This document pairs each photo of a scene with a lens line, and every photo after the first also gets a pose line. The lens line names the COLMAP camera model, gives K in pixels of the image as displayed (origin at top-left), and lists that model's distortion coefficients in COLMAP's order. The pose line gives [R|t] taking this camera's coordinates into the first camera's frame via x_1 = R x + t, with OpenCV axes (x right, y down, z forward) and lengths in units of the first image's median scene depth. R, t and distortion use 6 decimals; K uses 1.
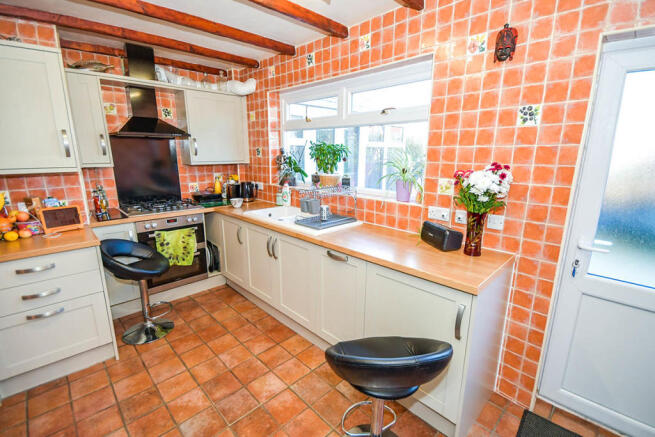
lens RADIAL K [[296.6, 0, 327.5], [0, 296.6, 218.5], [0, 0, 1]] dist [0.001224, 0.000161]
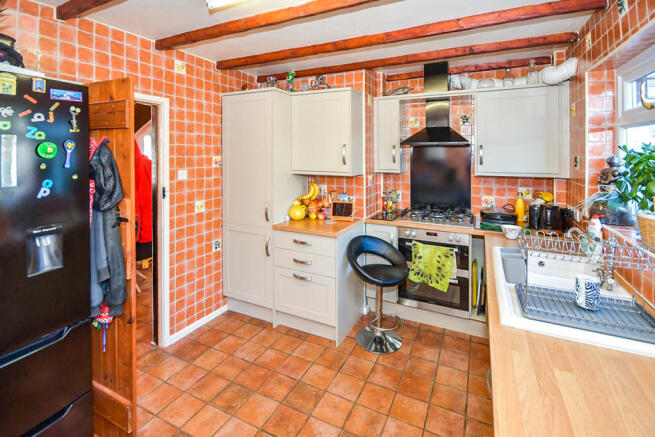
lens RADIAL K [[313.1, 0, 326.9], [0, 313.1, 153.5], [0, 0, 1]] dist [0.001510, 0.000216]
pose [[0.330556, 0.000828, -0.943786, 0.277572], [-0.207232, 0.975659, -0.071725, -0.096876], [0.920754, 0.219292, 0.322681, 0.327147]]
